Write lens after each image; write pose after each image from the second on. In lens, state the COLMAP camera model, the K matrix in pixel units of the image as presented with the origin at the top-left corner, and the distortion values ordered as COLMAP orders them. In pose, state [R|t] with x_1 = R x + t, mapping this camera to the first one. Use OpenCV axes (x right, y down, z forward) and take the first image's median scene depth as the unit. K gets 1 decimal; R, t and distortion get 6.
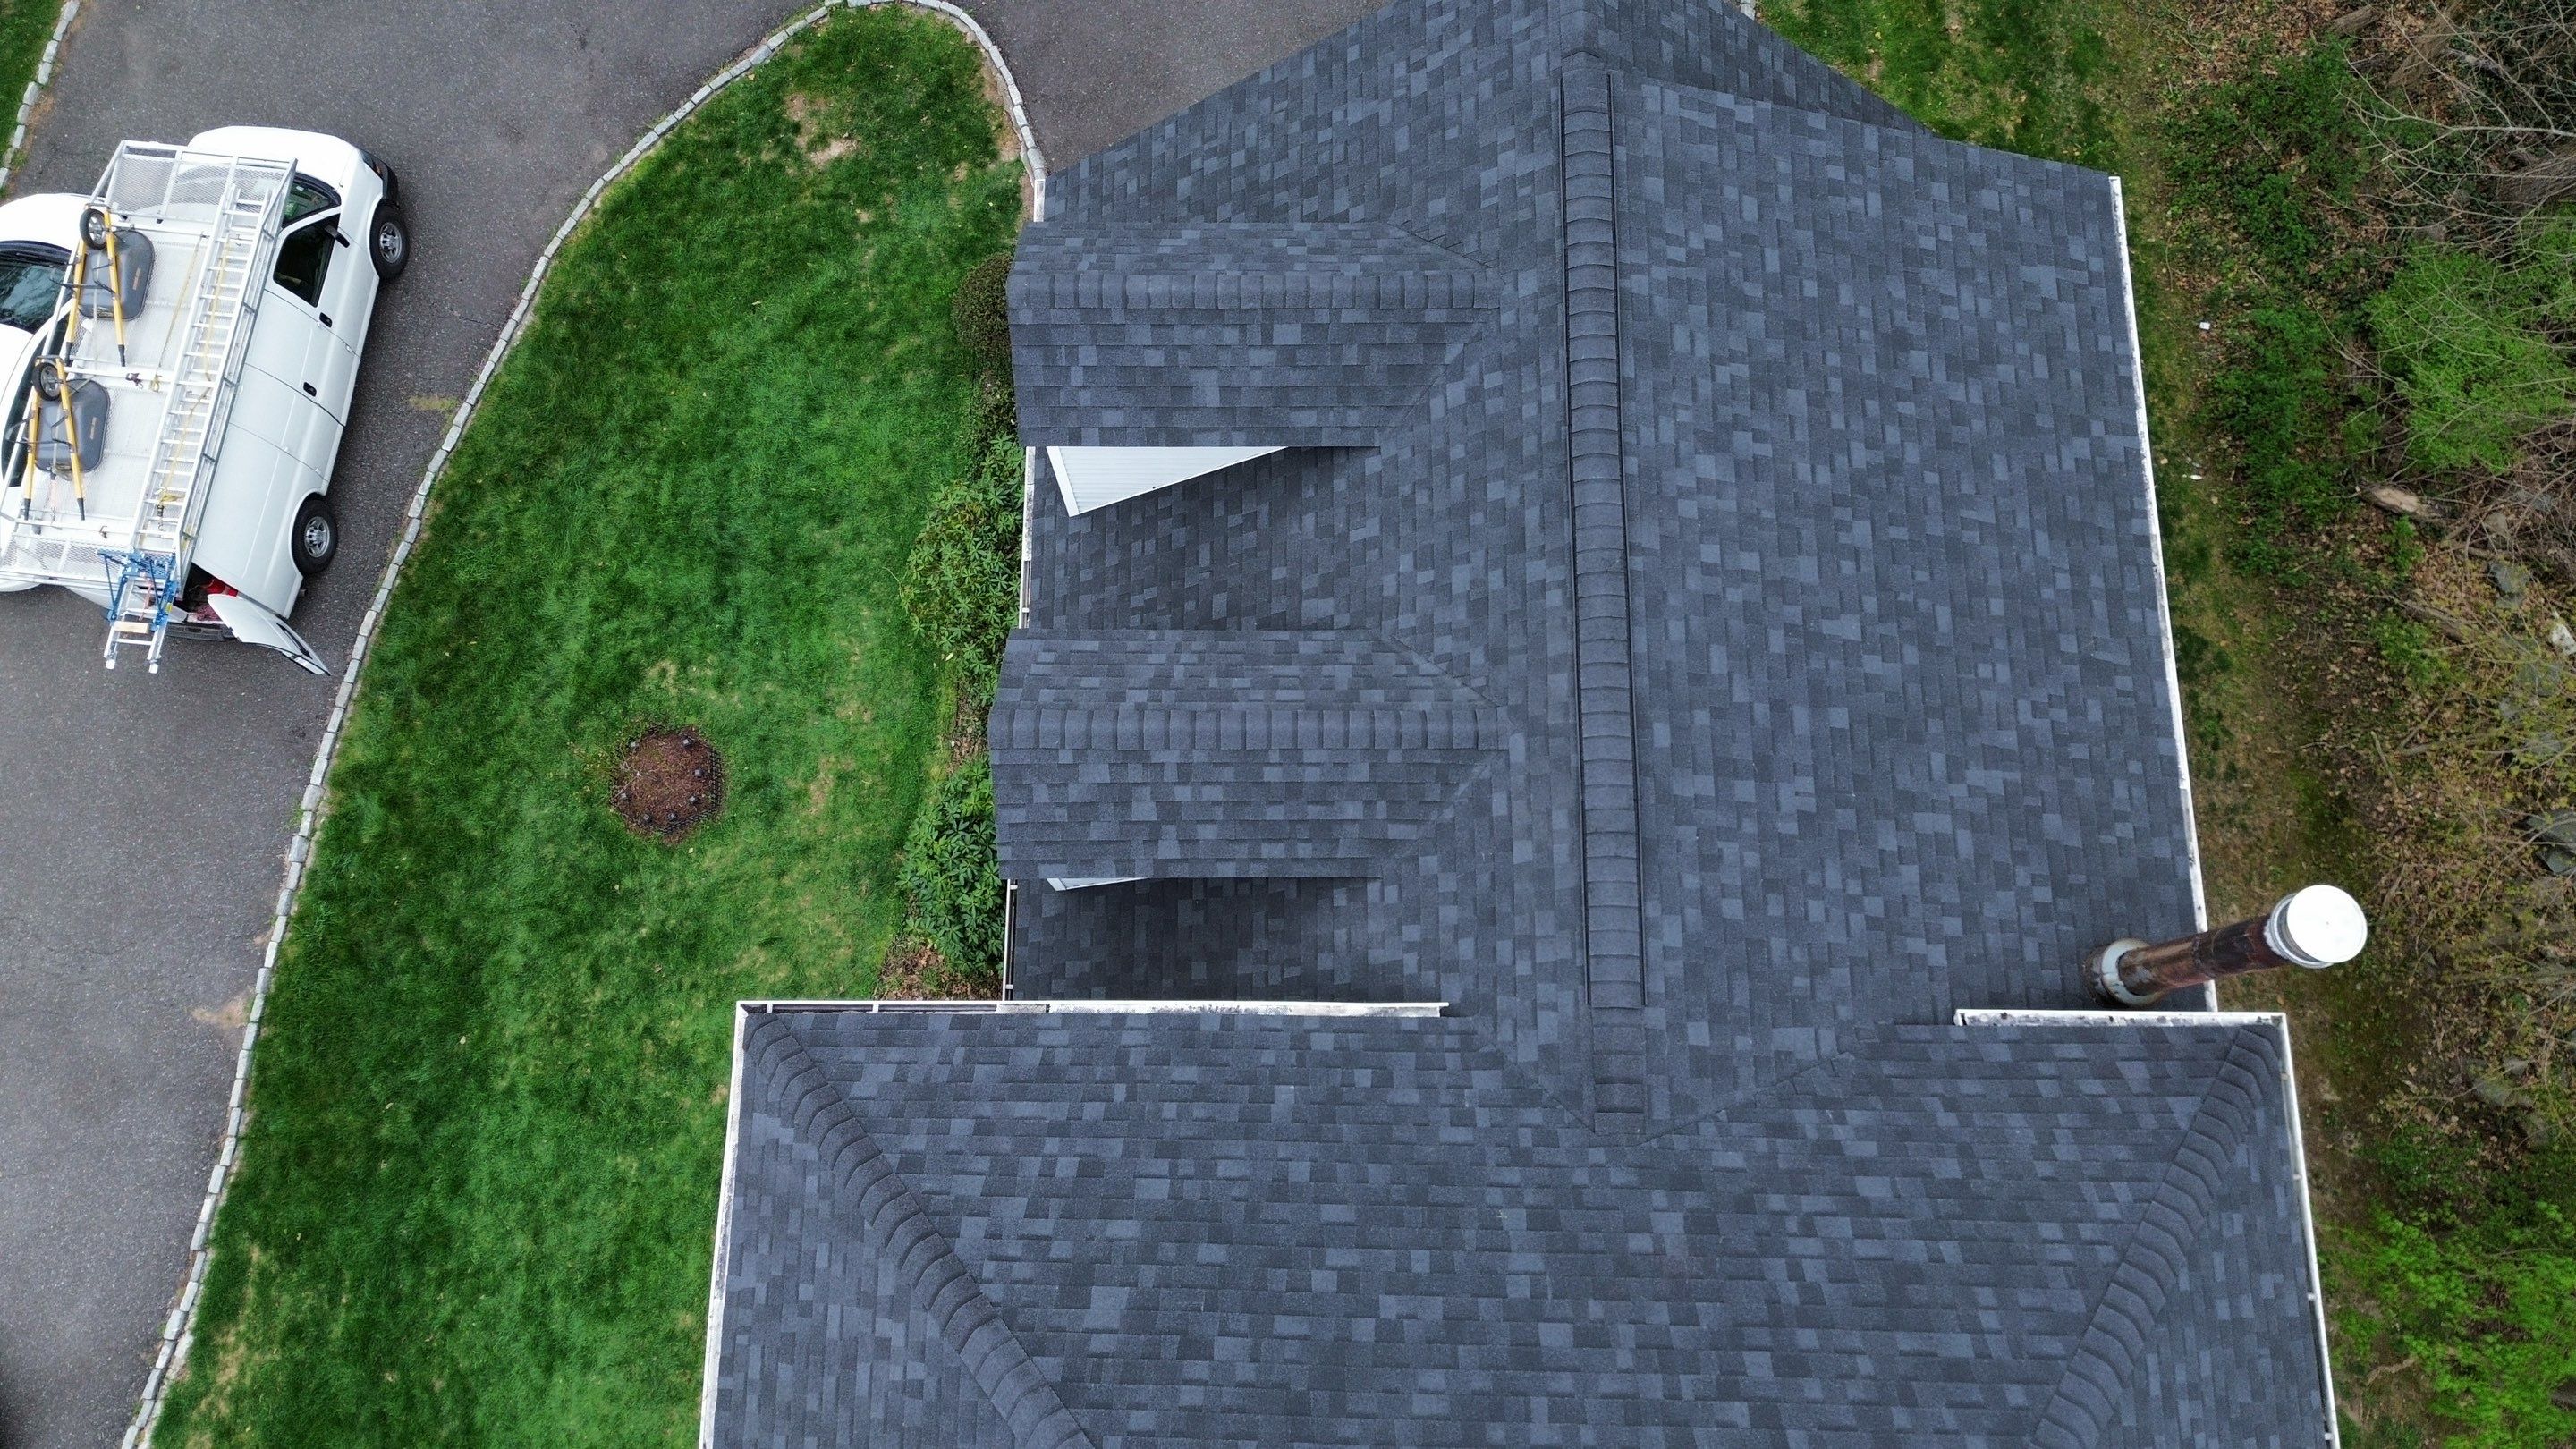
lens RADIAL K [[1817.5, 0, 1282.6], [0, 1817.5, 720.4], [0, 0, 1]] dist [0.080958, -0.078992]
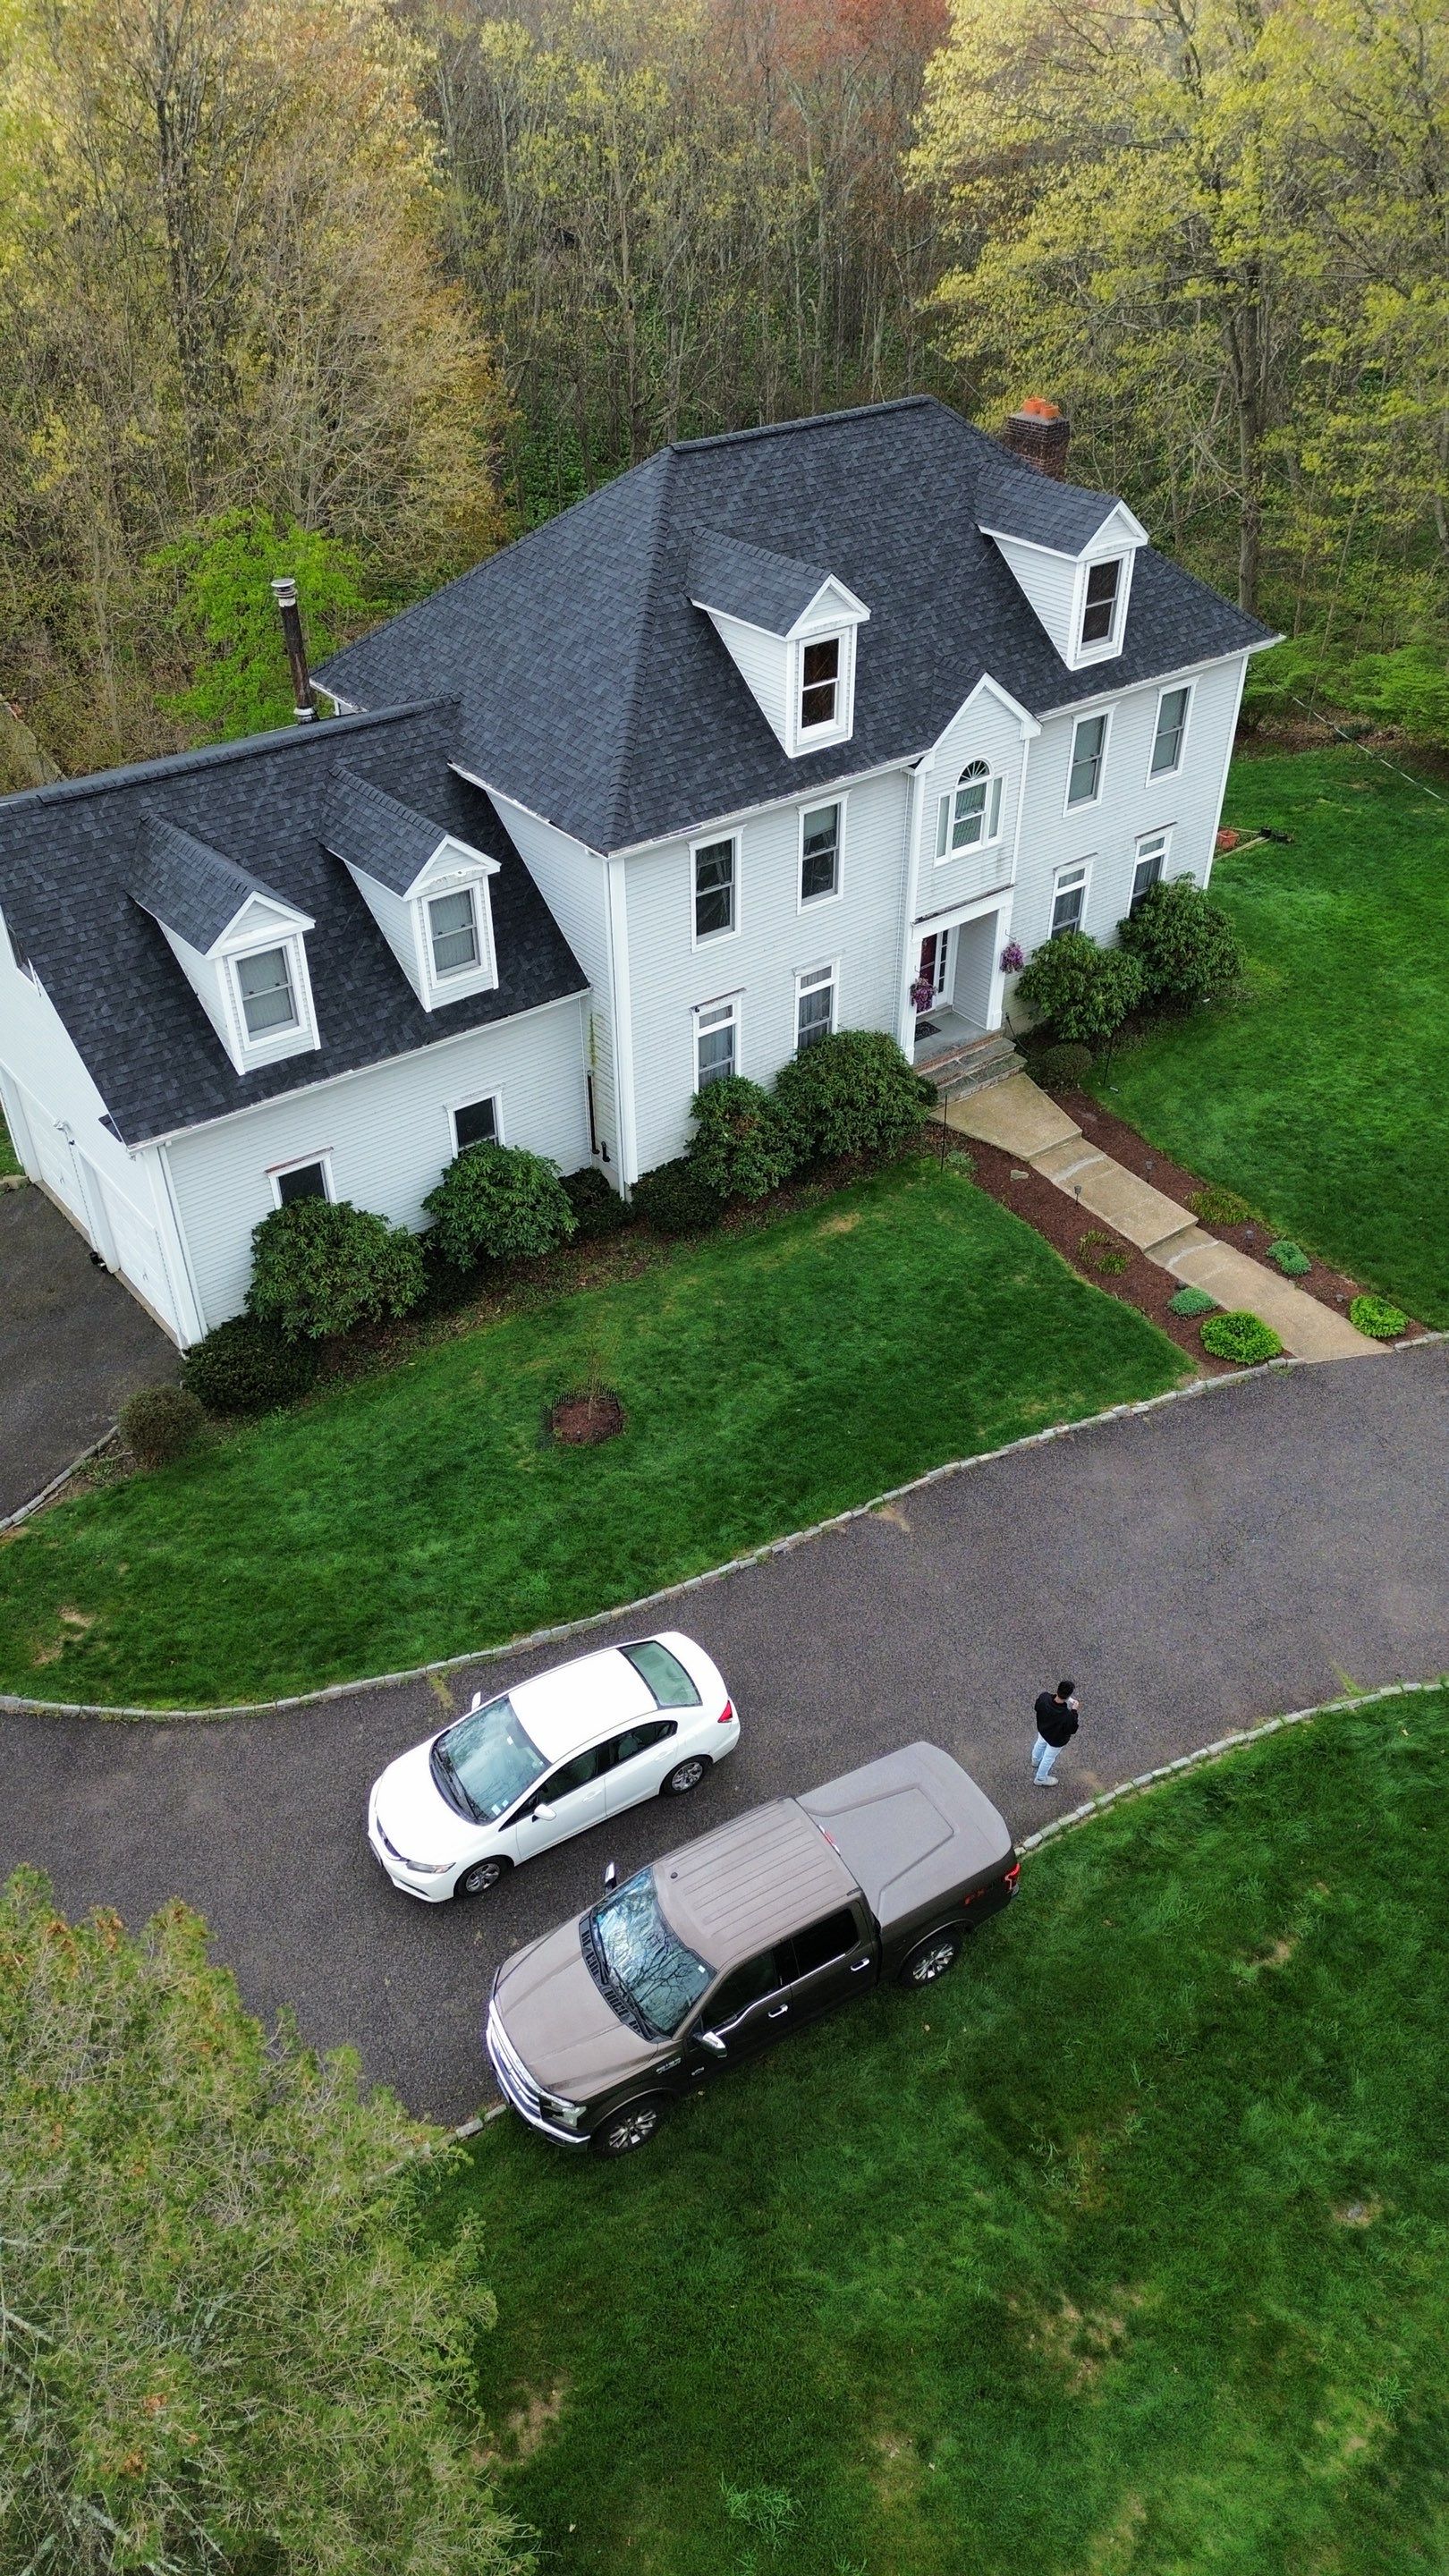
lens RADIAL K [[1817.5, 0, 723.4], [0, 1817.5, 1300.5], [0, 0, 1]] dist [0.080958, -0.078992]
pose [[-0.615703, -0.470865, 0.631820, -1.879382], [0.767253, -0.175553, 0.616851, -1.118591], [-0.179535, 0.864562, 0.469360, 0.334492]]
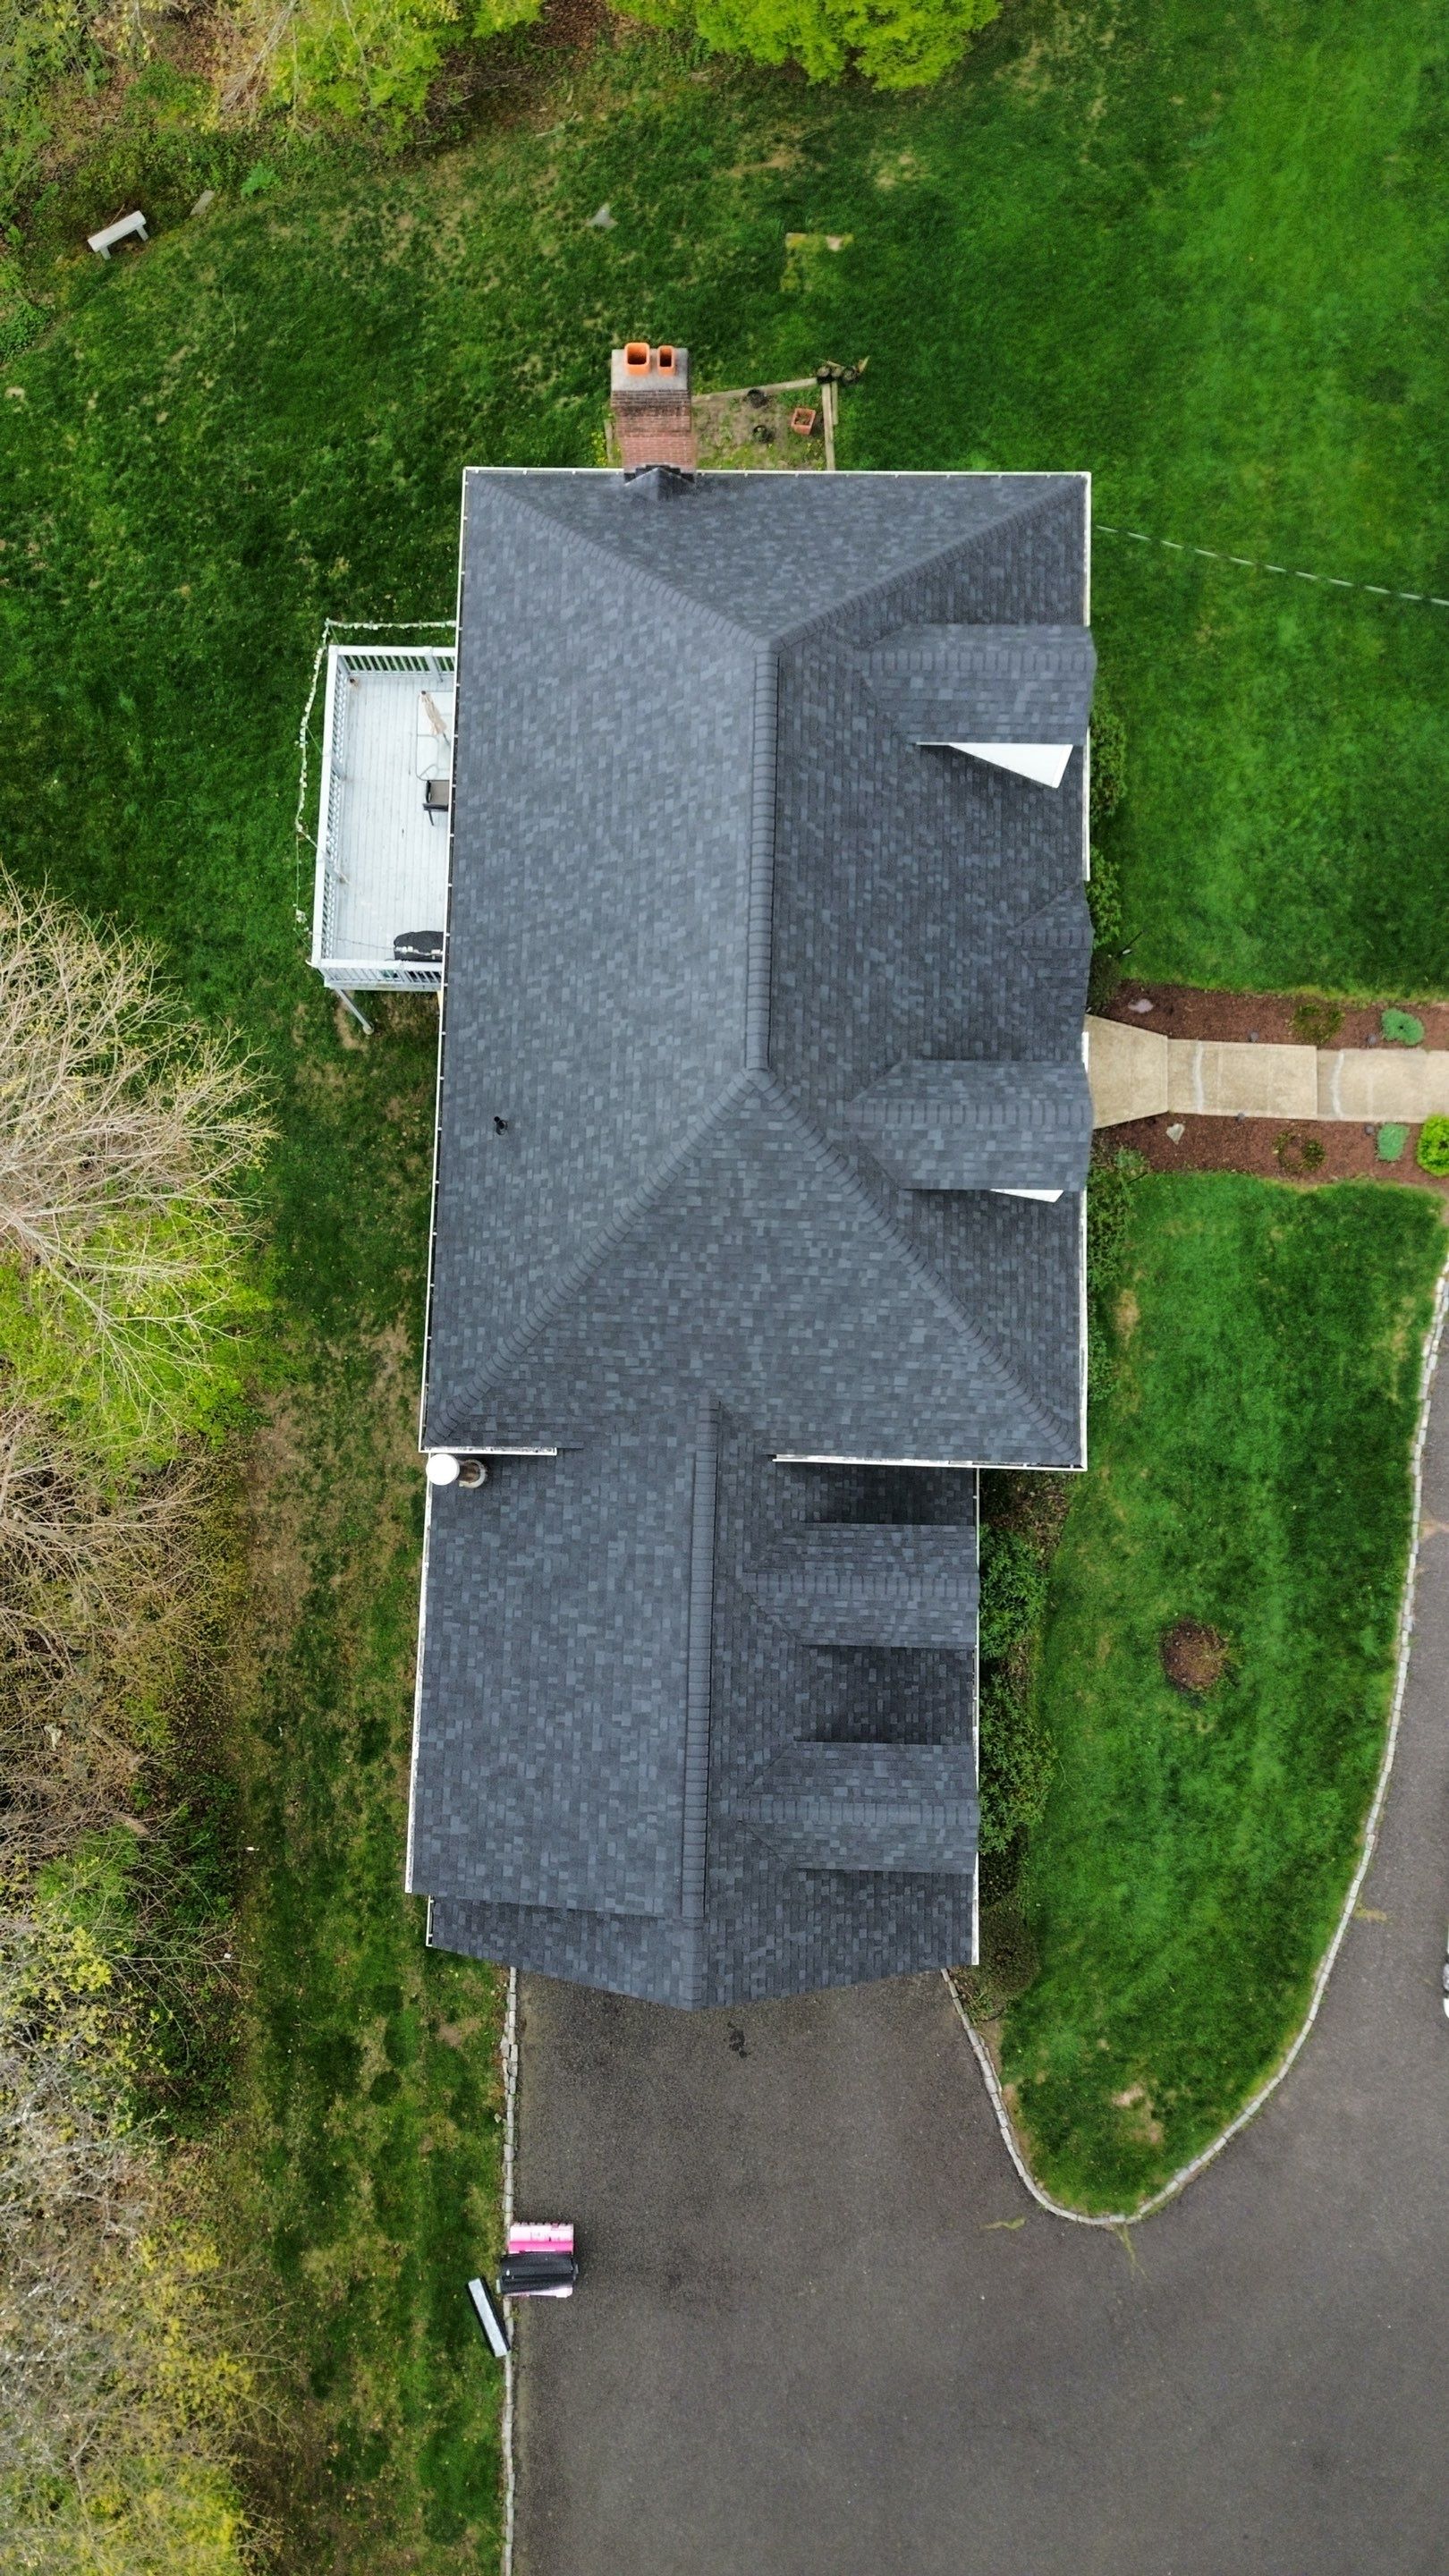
lens RADIAL K [[1817.5, 0, 719.2], [0, 1817.5, 1290.7], [0, 0, 1]] dist [0.080958, -0.078992]
pose [[-0.999071, -0.015773, 0.040105, 0.062605], [0.029544, -0.928196, 0.370916, -0.439895], [0.031375, 0.371756, 0.927800, -1.067840]]
